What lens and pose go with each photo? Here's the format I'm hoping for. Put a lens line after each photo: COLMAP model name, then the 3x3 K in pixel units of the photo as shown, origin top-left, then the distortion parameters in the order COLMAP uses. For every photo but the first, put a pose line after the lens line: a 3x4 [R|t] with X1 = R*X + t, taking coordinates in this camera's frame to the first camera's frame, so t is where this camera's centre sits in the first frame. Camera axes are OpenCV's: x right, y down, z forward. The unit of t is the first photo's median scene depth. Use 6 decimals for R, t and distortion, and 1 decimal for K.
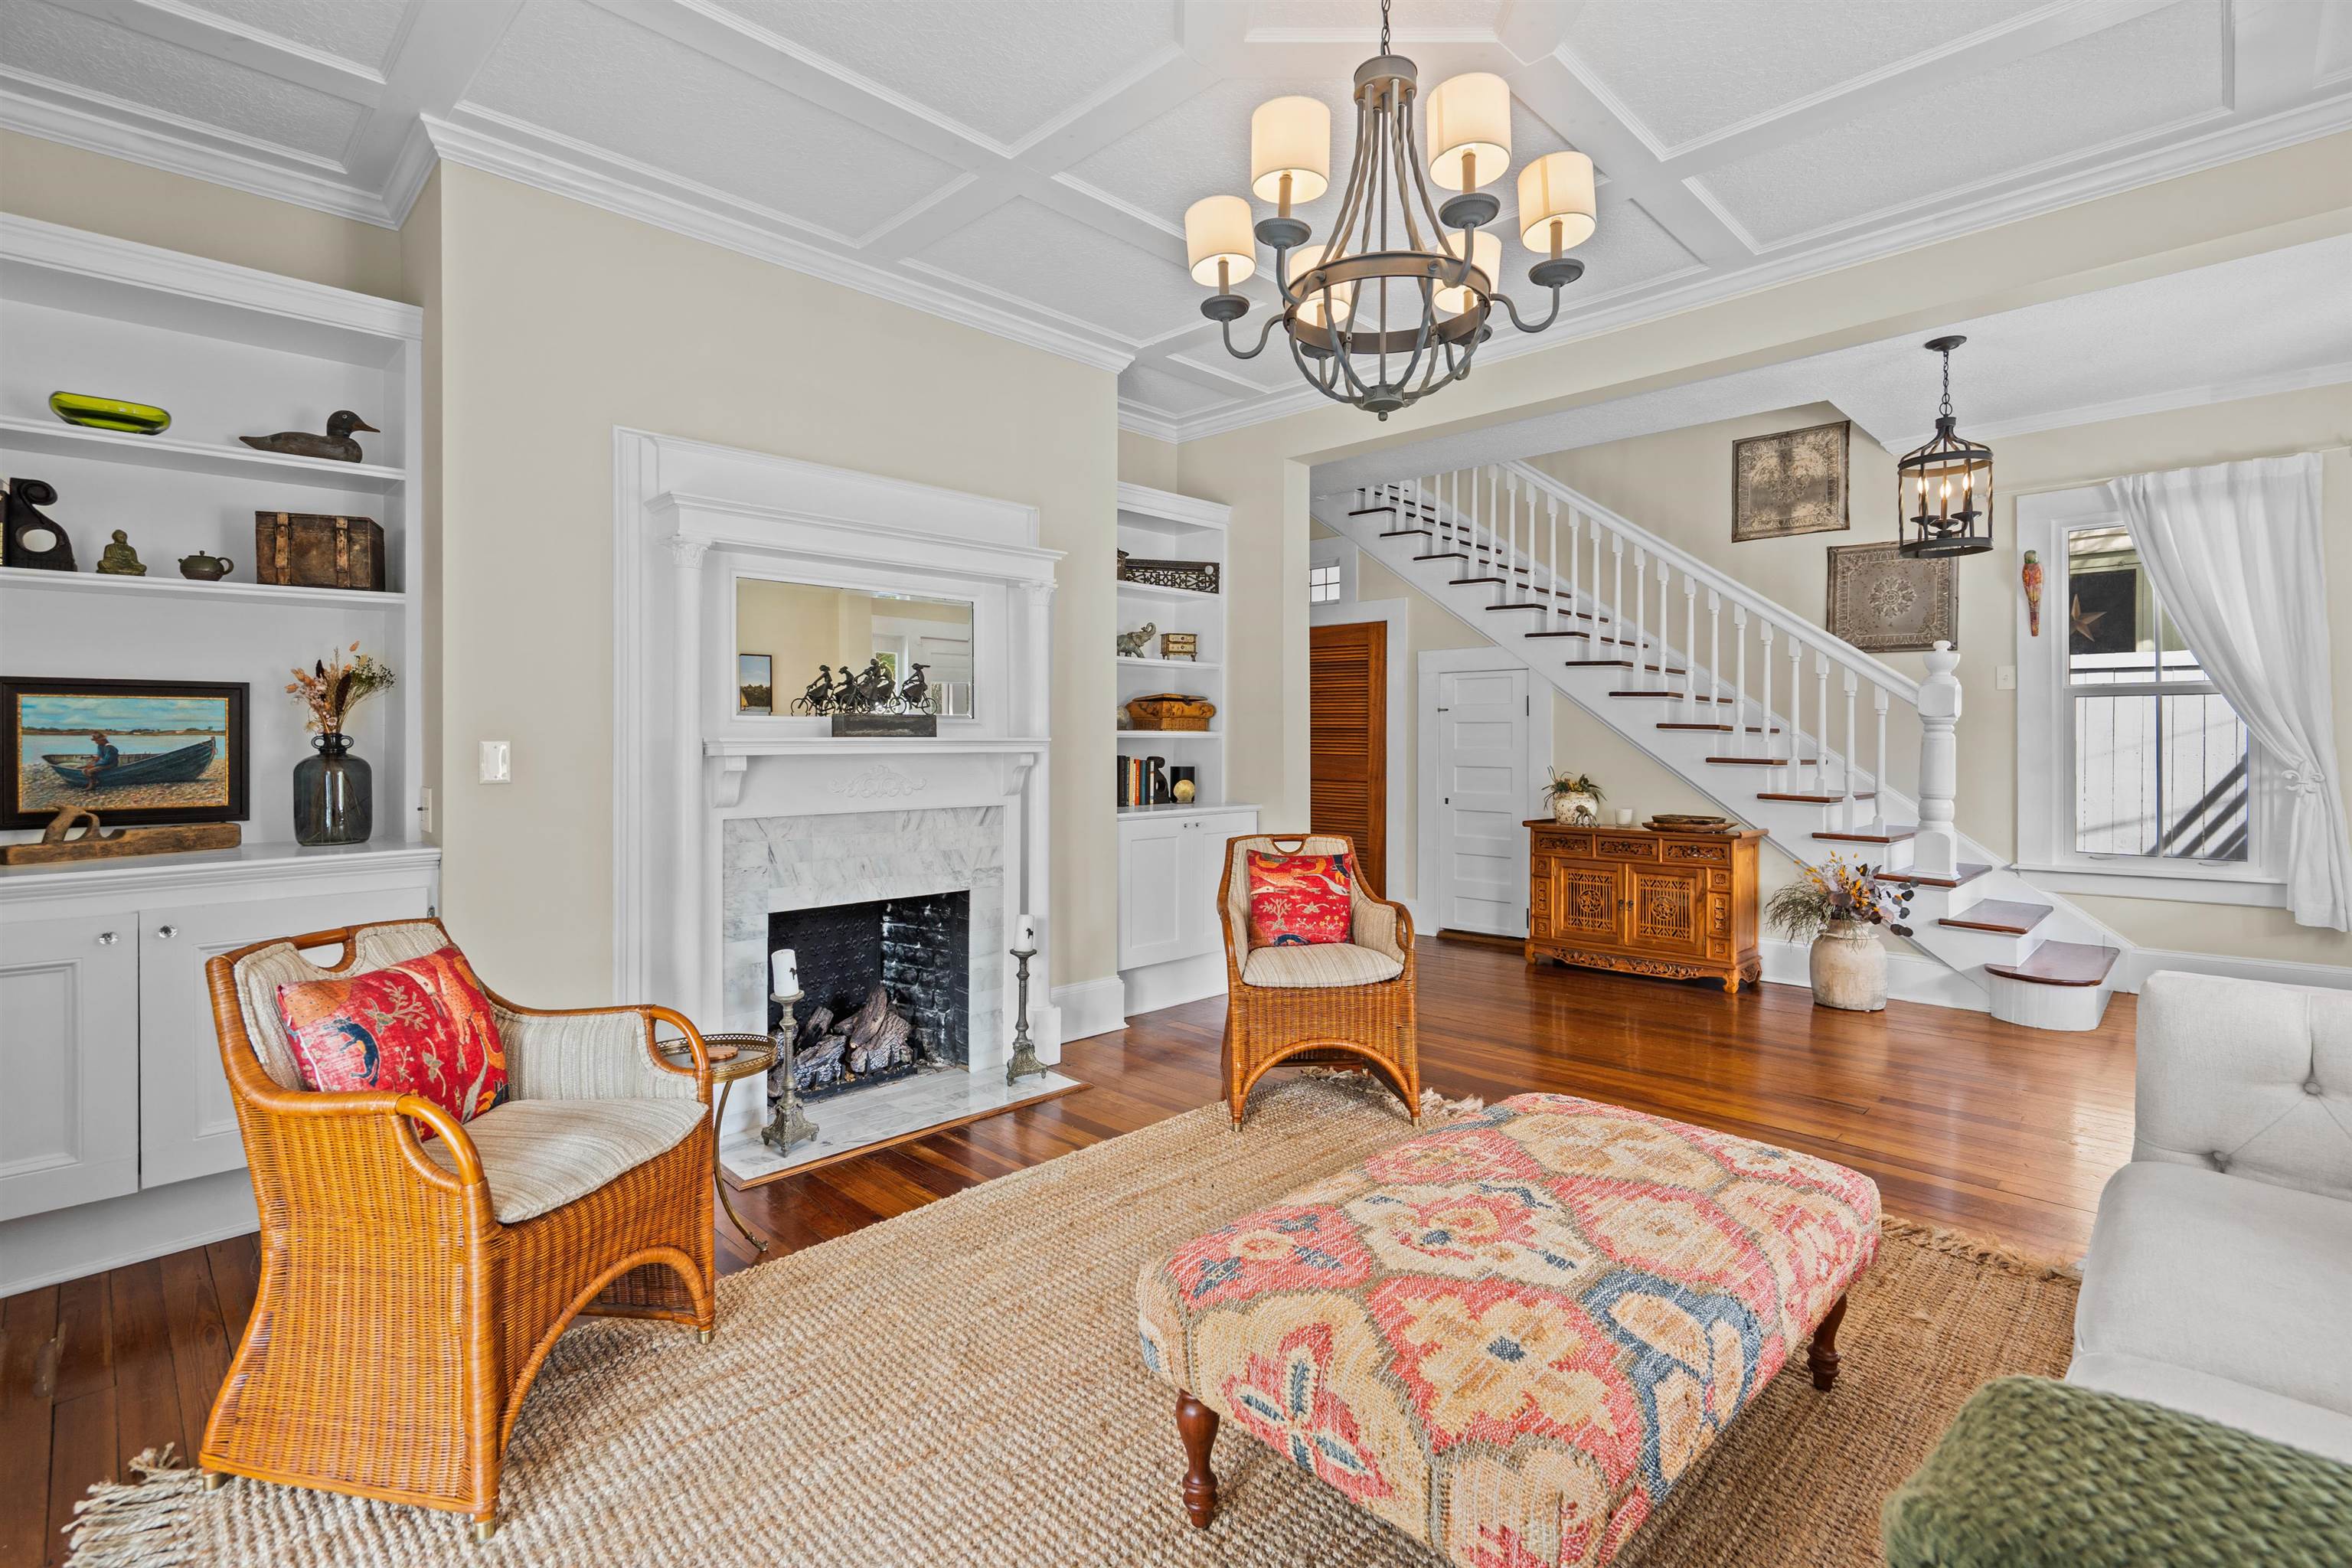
lens RADIAL K [[1090.1, 0, 1228.3], [0, 1090.1, 747.4], [0, 0, 1]] dist [-0.002354, 0.000147]
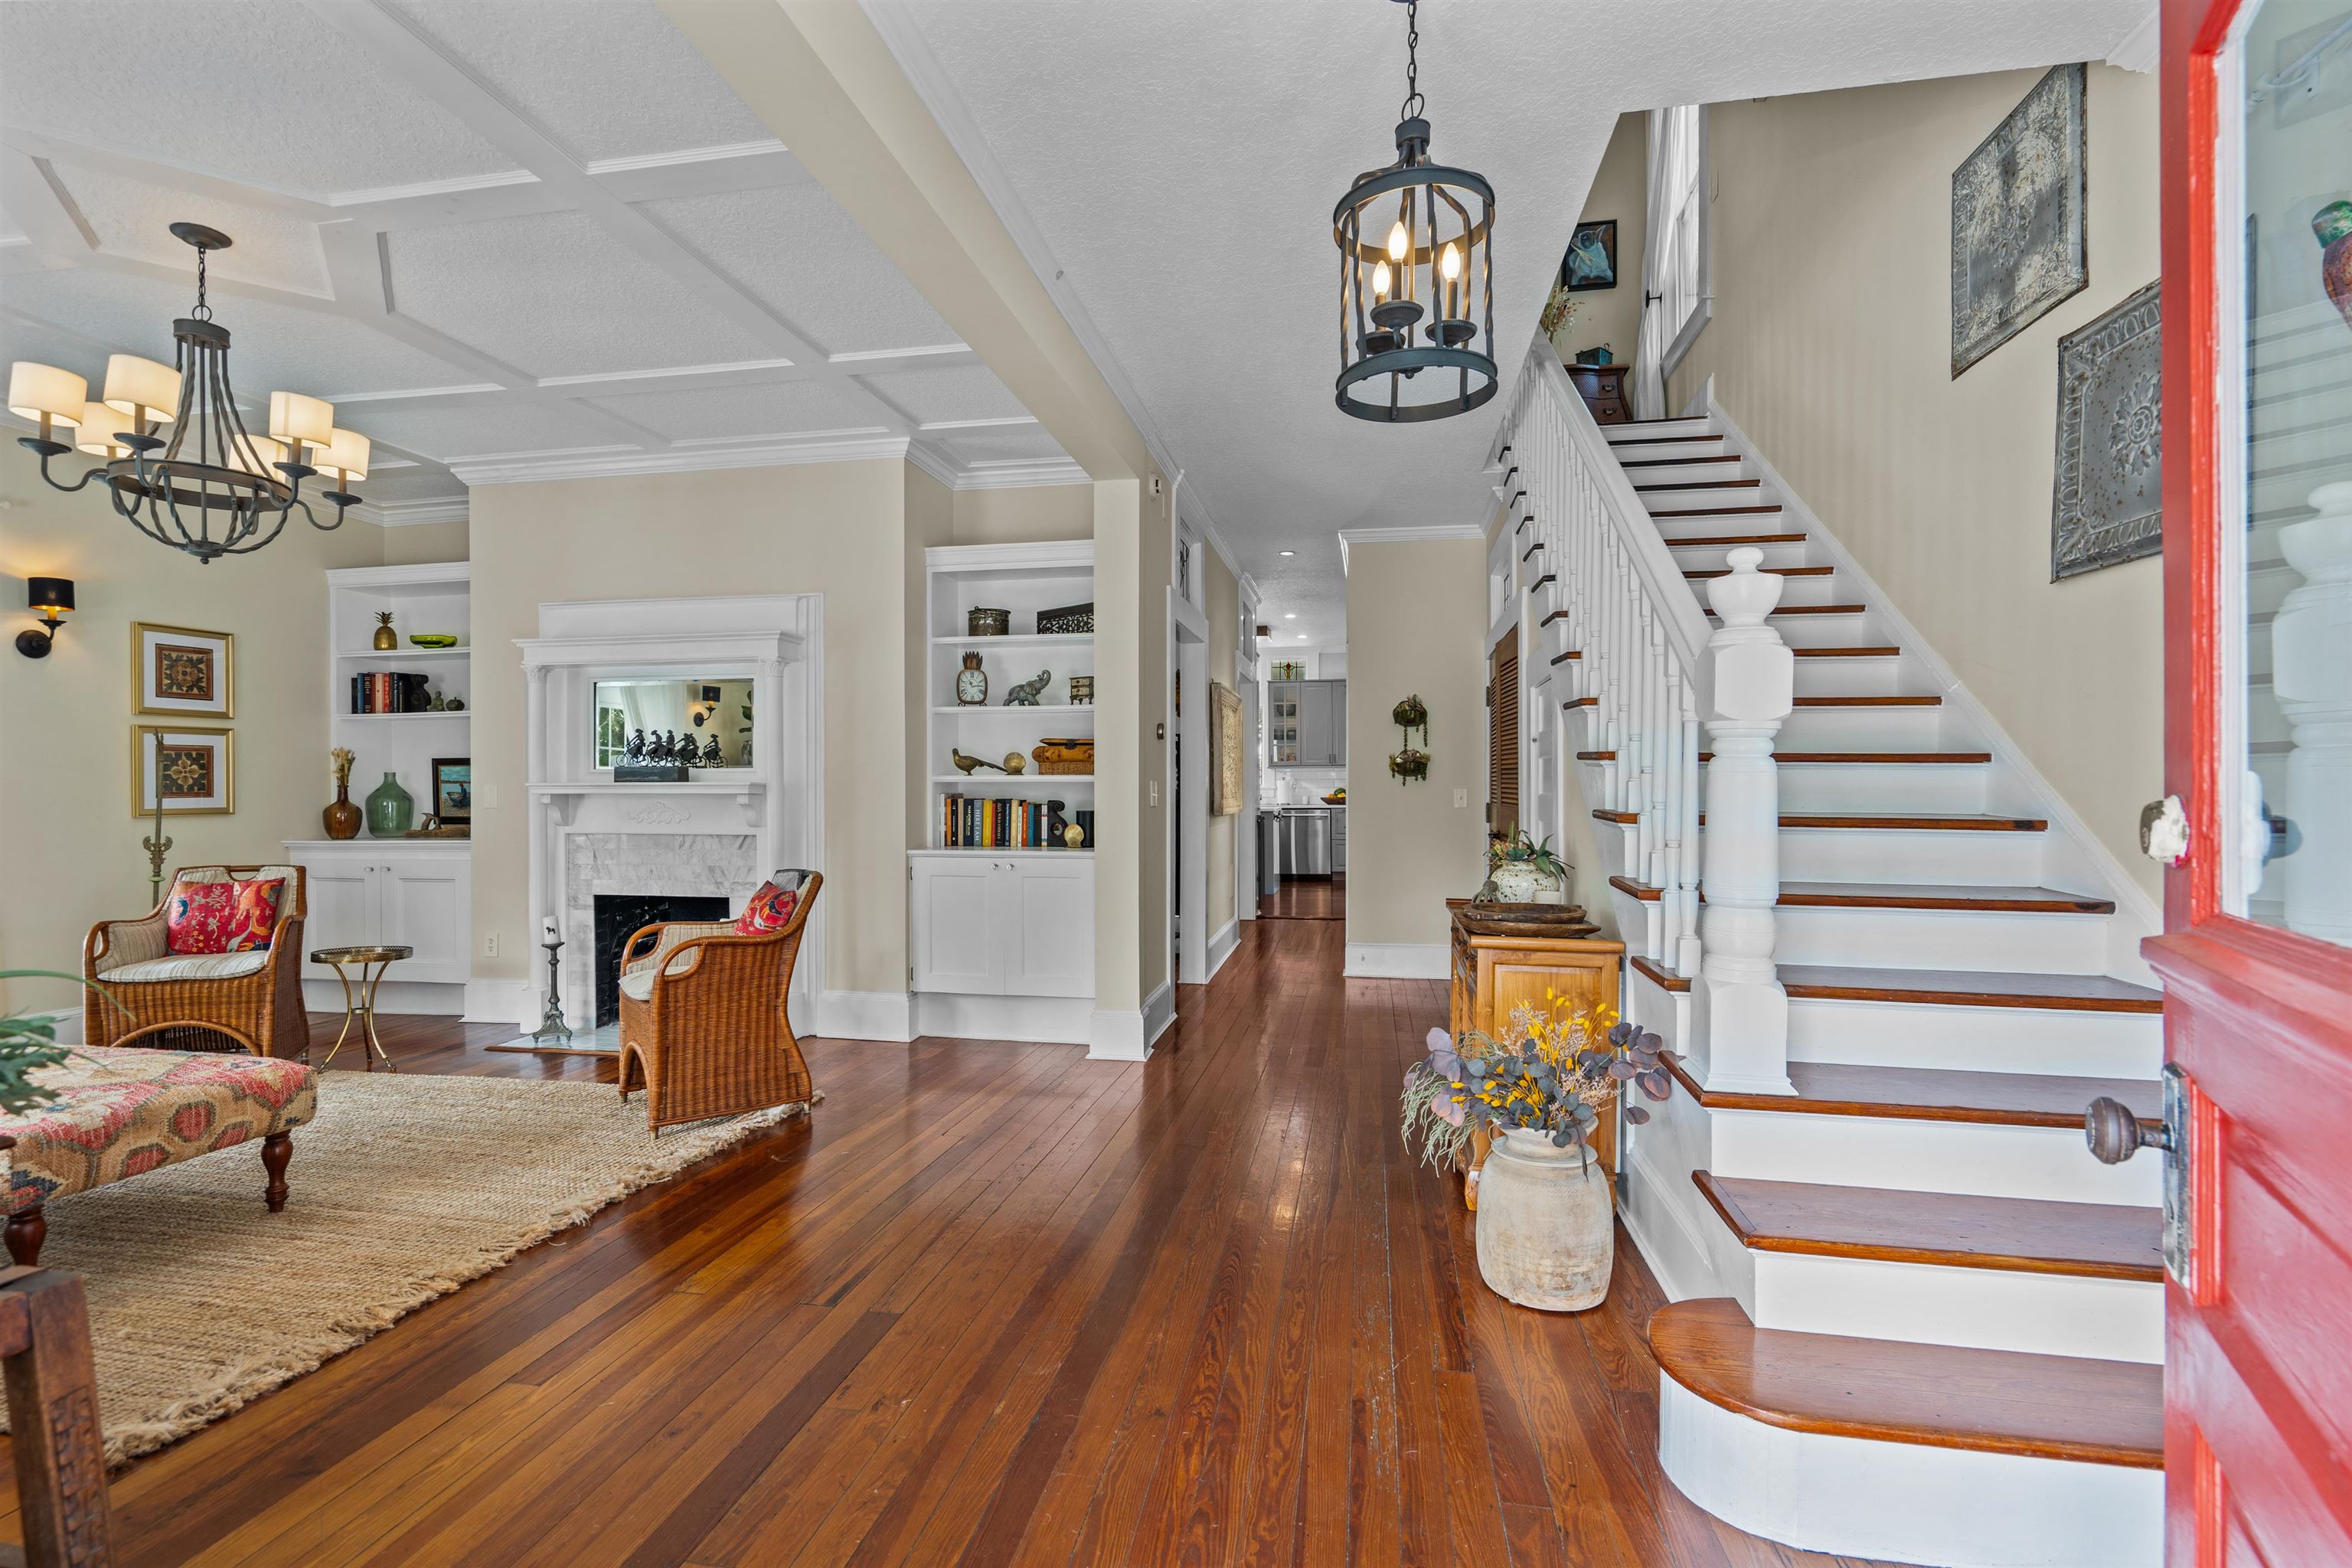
lens RADIAL K [[1090.1, 0, 1183.4], [0, 1090.1, 782.8], [0, 0, 1]] dist [-0.002354, 0.000147]
pose [[0.538234, -0.006481, -0.842771, 1.170701], [-0.004503, 0.999934, -0.010565, 0.003084], [0.842784, 0.009481, 0.538169, 0.746169]]
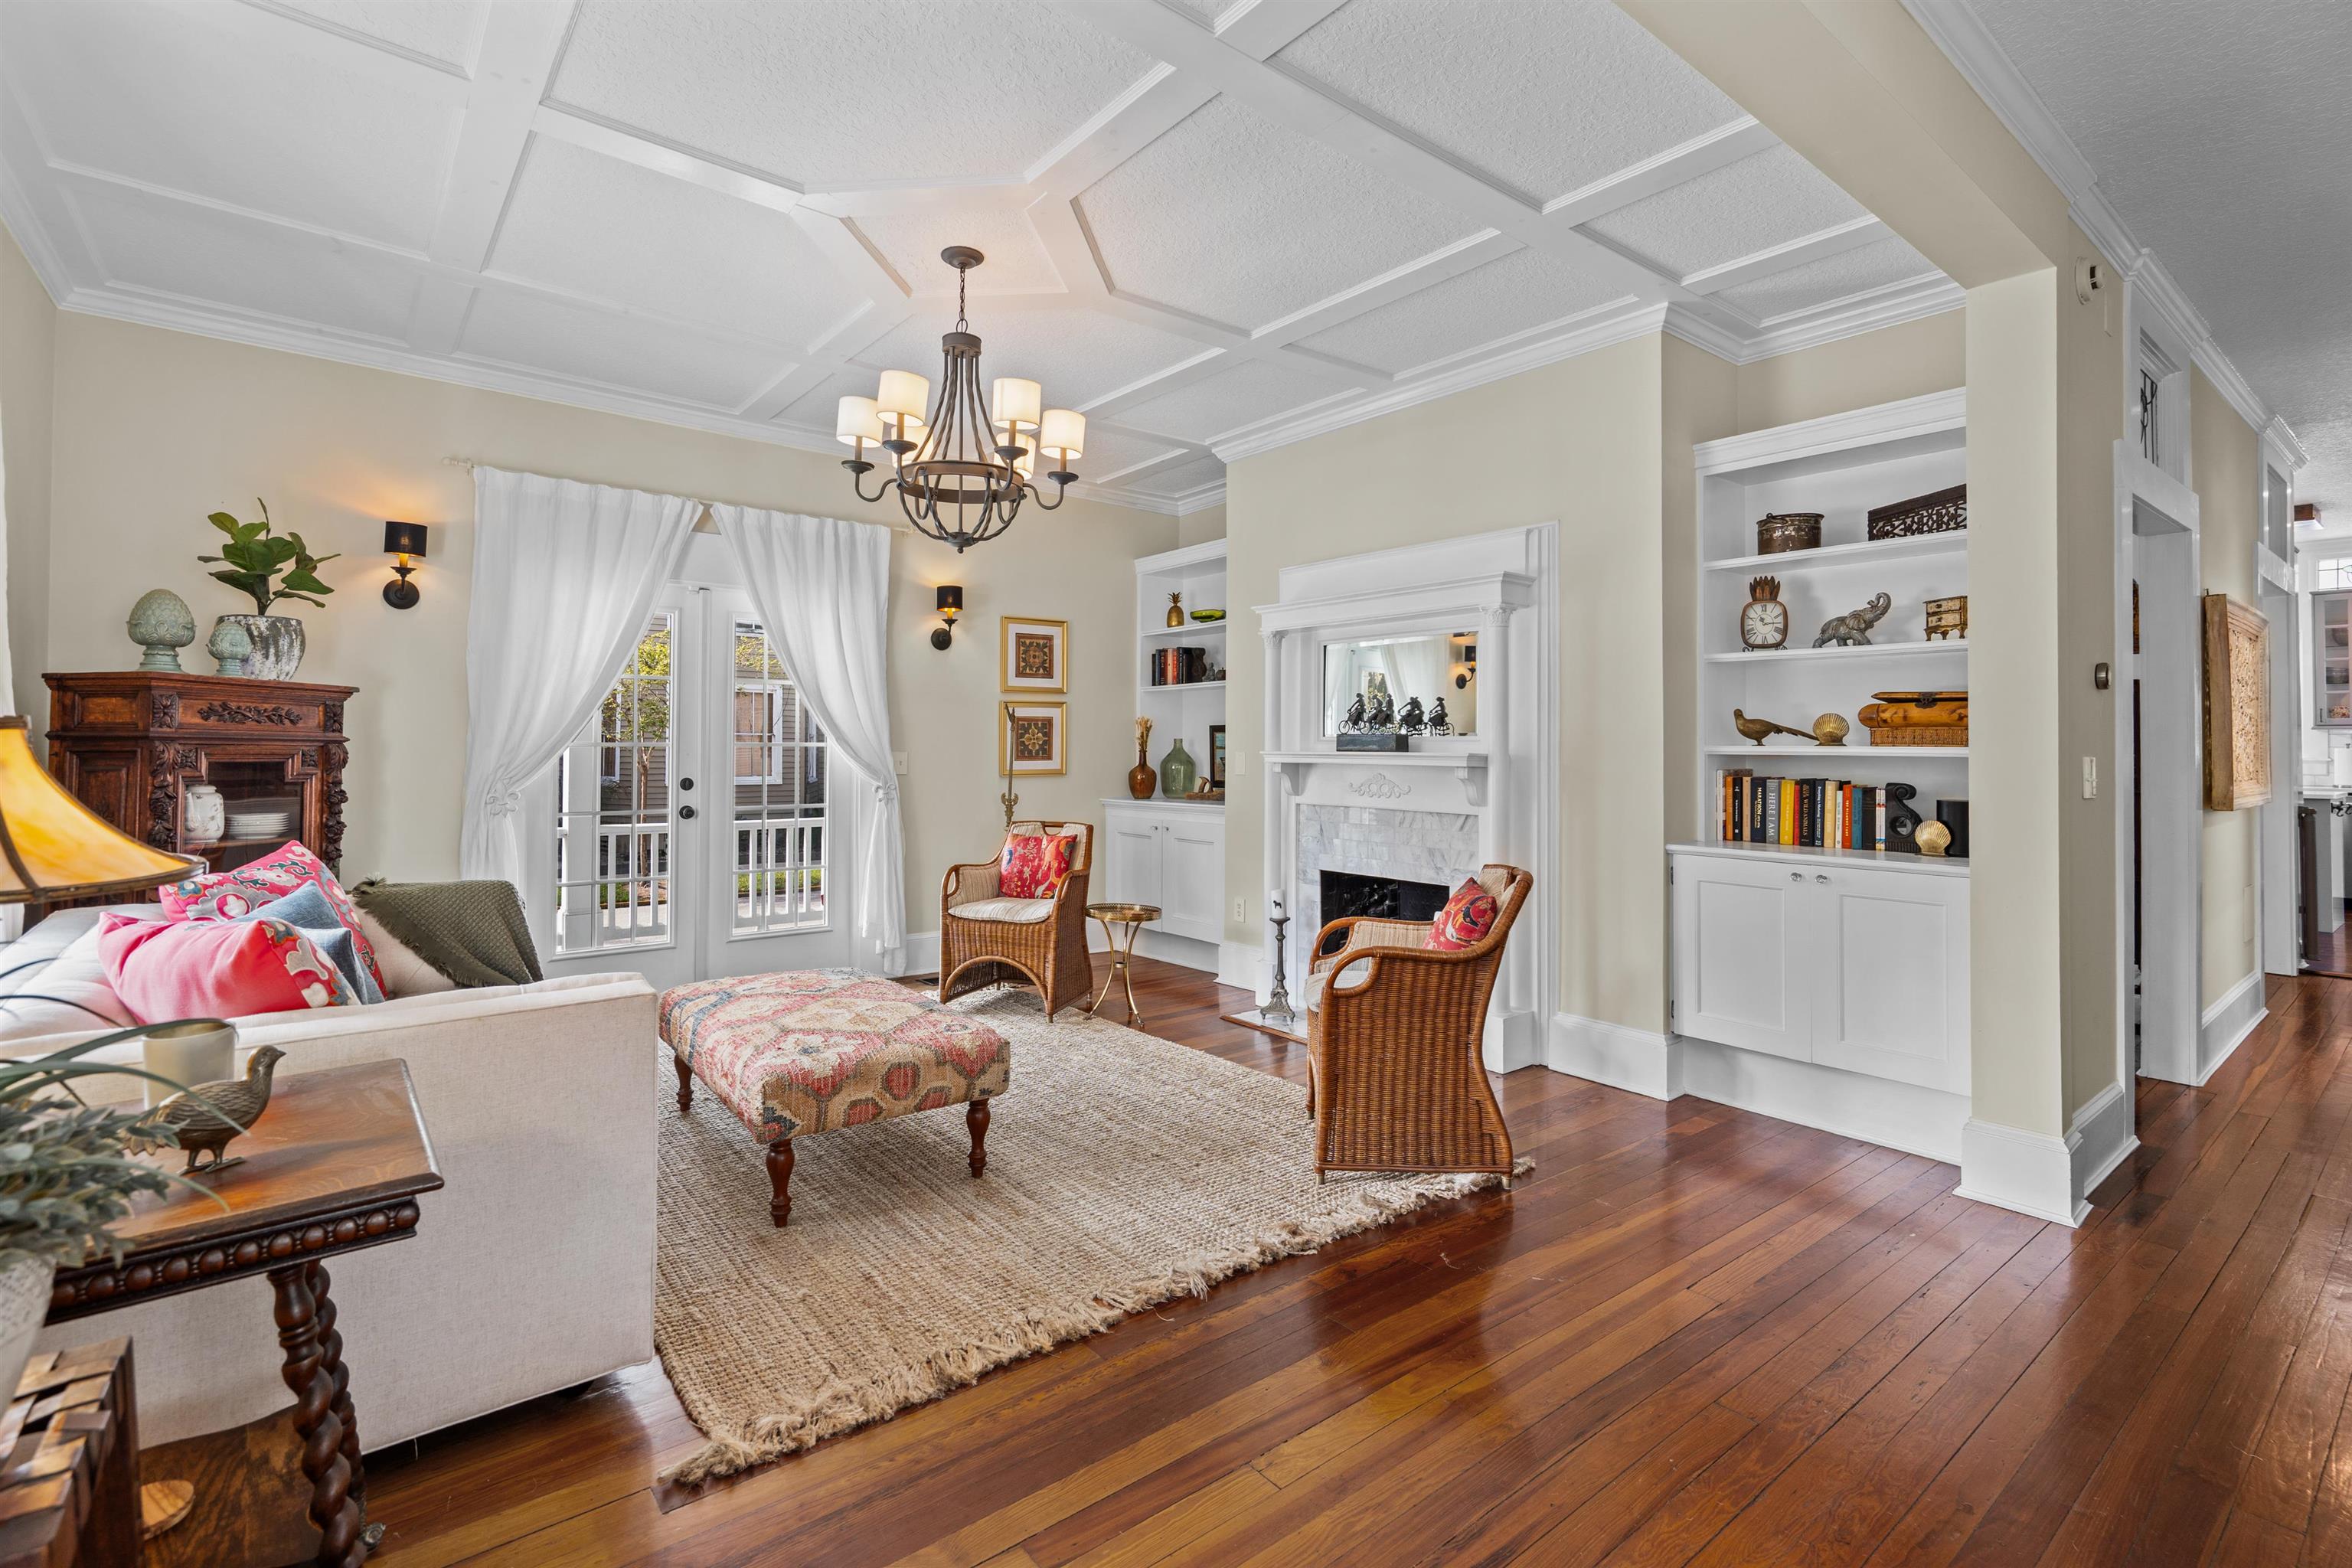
lens RADIAL K [[1090.1, 0, 1176.4], [0, 1090.1, 727.1], [0, 0, 1]] dist [-0.002354, 0.000147]
pose [[-0.149083, -0.019524, -0.988632, 0.934091], [-0.014838, 0.999737, -0.017506, -0.011493], [0.988713, 0.012059, -0.149334, 0.879635]]
